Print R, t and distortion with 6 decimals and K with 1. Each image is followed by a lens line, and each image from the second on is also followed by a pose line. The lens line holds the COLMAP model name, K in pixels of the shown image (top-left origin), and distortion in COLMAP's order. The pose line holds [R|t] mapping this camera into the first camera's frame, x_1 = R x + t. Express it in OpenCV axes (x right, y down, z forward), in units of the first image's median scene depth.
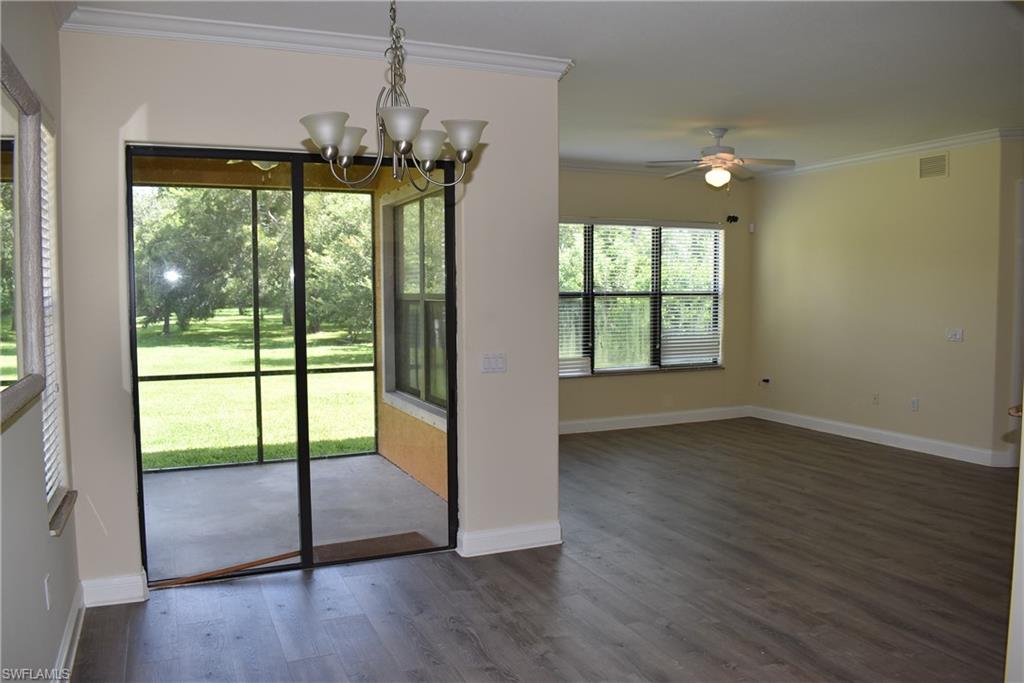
lens RADIAL K [[789.6, 0, 512.0], [0, 789.6, 341.5], [0, 0, 1]] dist [-0.091628, -0.001200]
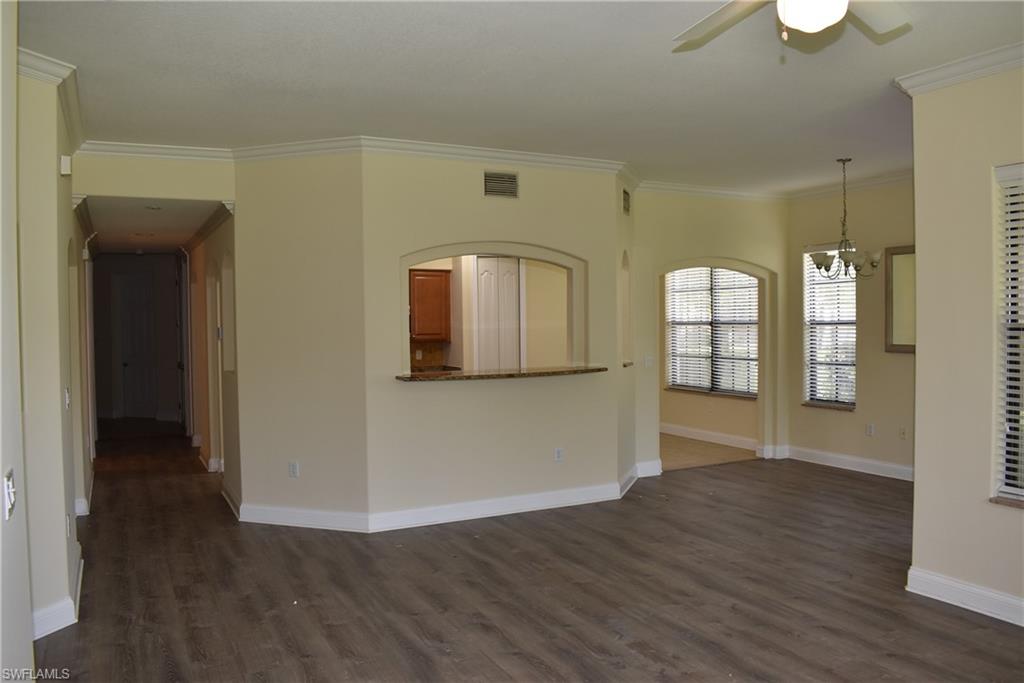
lens RADIAL K [[789.6, 0, 512.0], [0, 789.6, 341.5], [0, 0, 1]] dist [-0.091628, -0.001200]
pose [[-0.998503, 0.017401, -0.051848, 0.606535], [0.012261, 0.995125, 0.097861, -0.140741], [0.053298, 0.097079, -0.993849, 1.953487]]
